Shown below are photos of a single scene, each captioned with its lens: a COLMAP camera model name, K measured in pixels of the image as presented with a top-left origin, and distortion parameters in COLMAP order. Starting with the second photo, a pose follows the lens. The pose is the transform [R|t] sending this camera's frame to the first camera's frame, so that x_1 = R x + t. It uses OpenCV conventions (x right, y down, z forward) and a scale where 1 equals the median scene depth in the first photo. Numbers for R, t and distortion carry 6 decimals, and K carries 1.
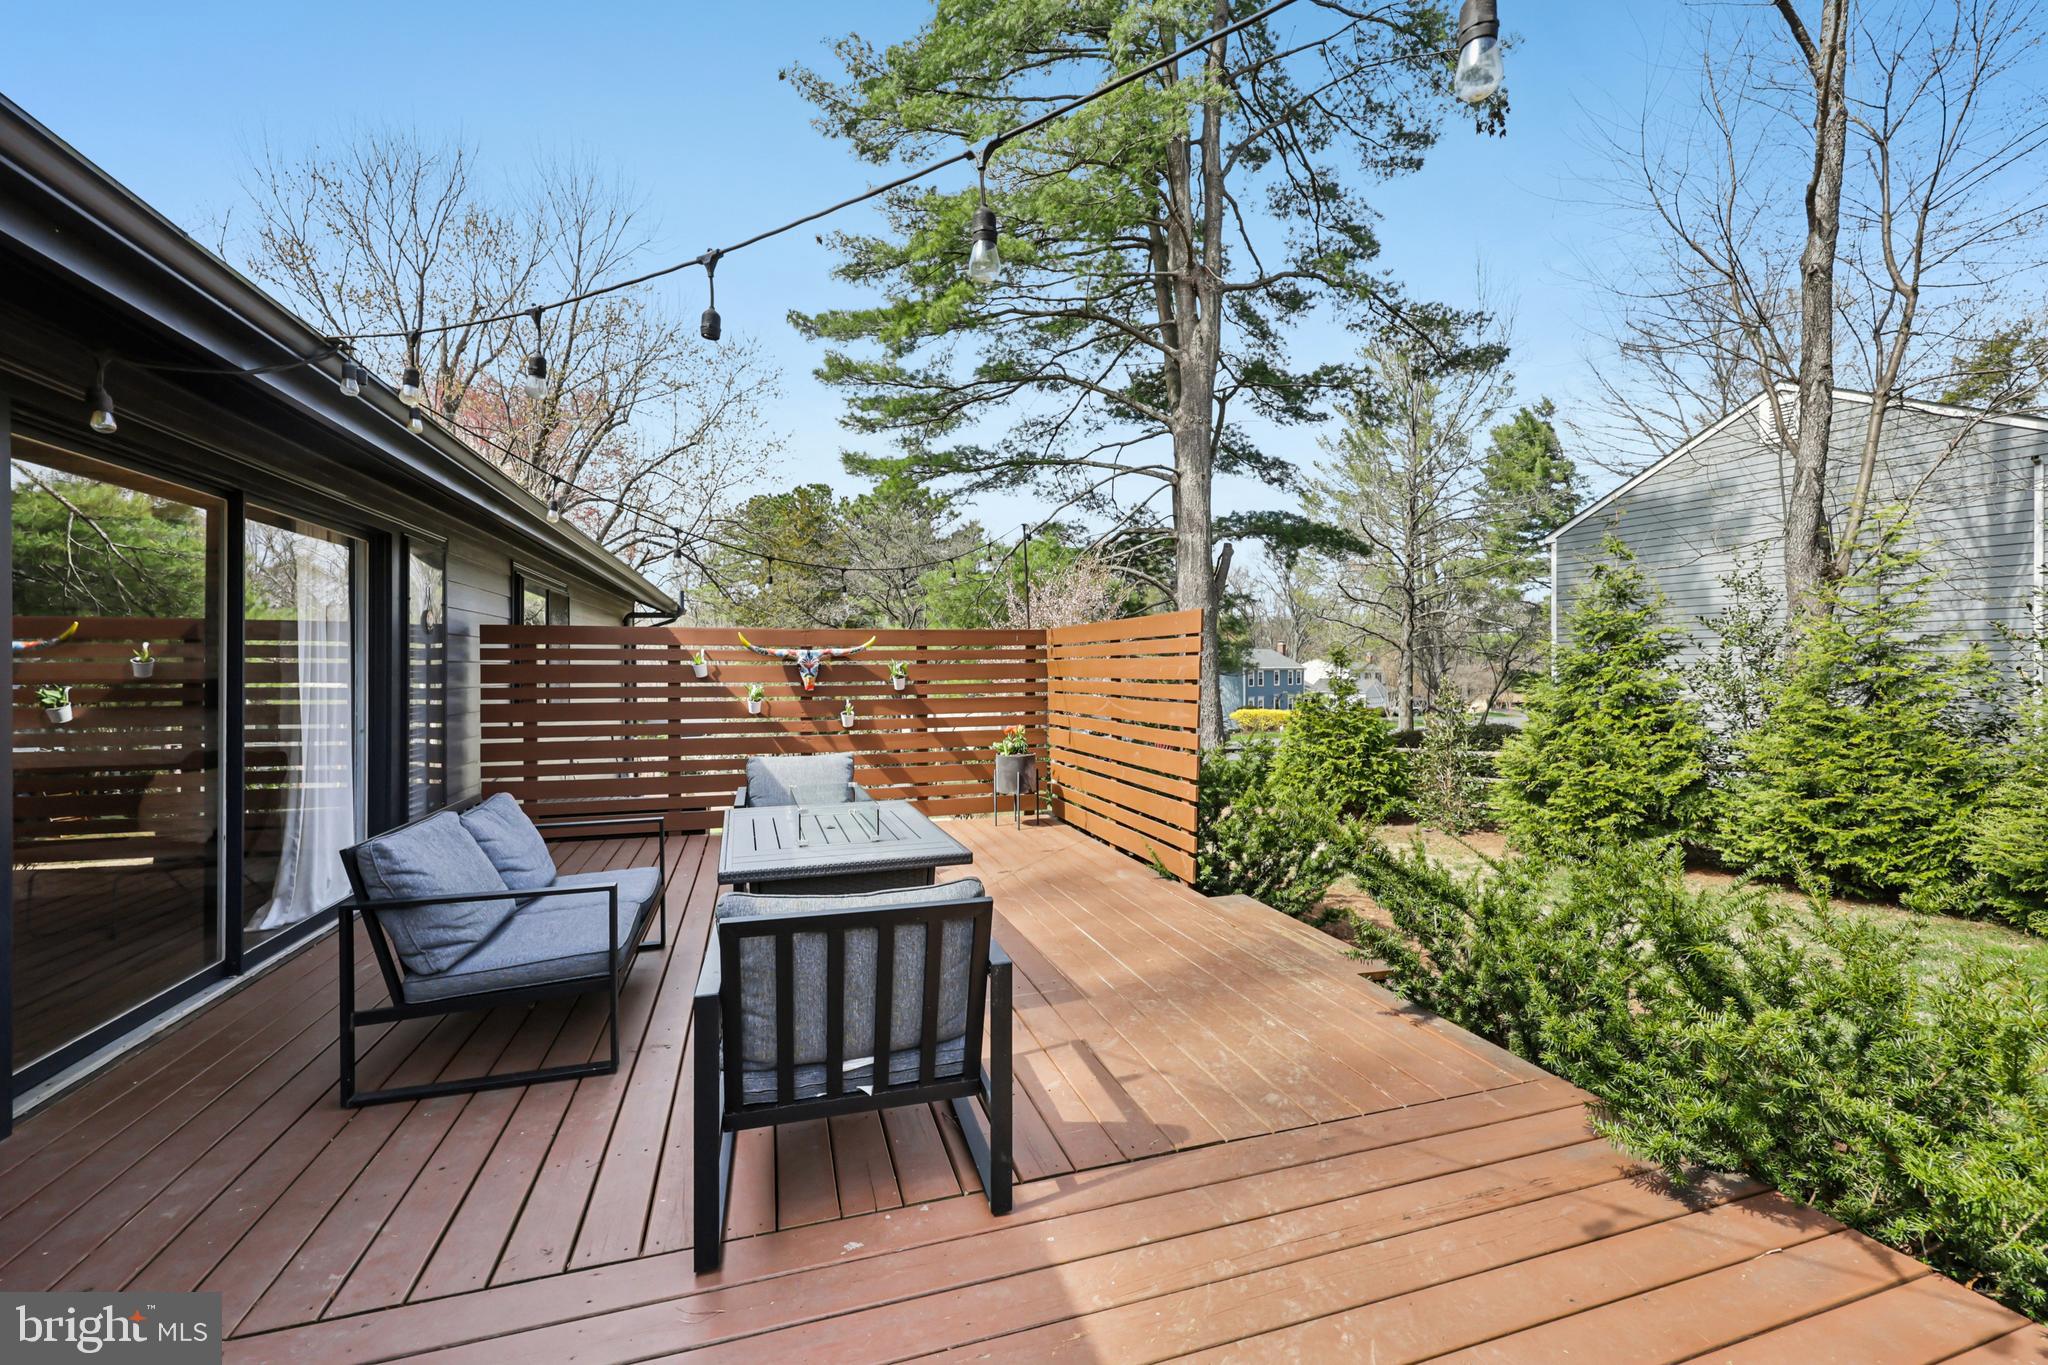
lens RADIAL K [[836.9, 0, 1027.5], [0, 836.9, 671.4], [0, 0, 1]] dist [0.000340, 0.001292]
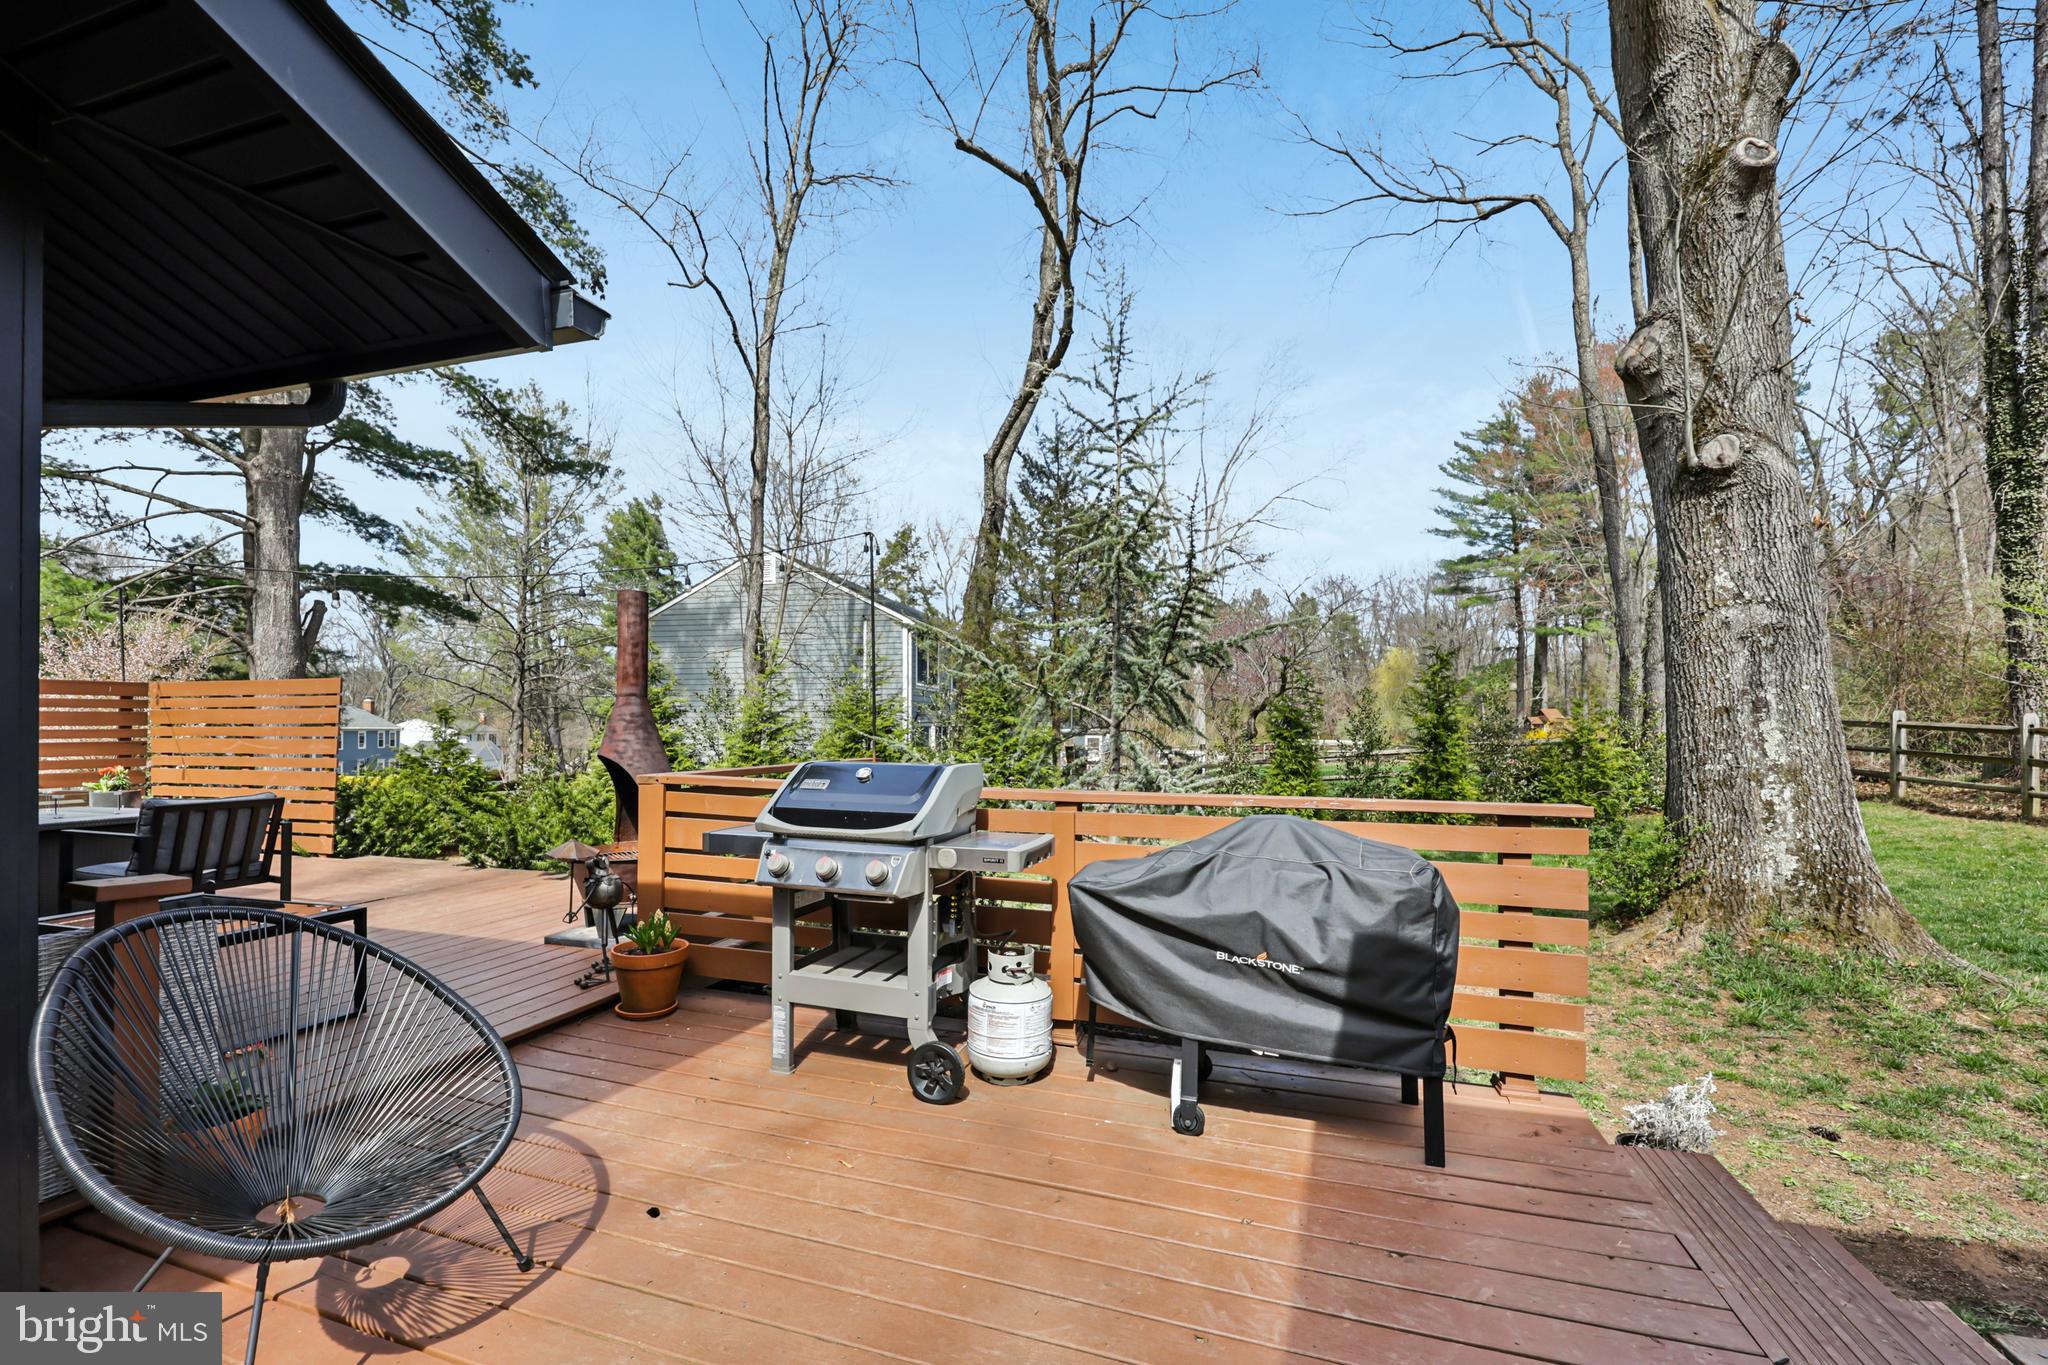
lens RADIAL K [[836.9, 0, 1028.6], [0, 836.9, 711.8], [0, 0, 1]] dist [0.000340, 0.001292]
pose [[0.569884, 0.021204, 0.821451, -0.076318], [0.000420, 0.999659, -0.026095, 0.006443], [-0.821725, 0.015216, 0.569681, -0.209688]]
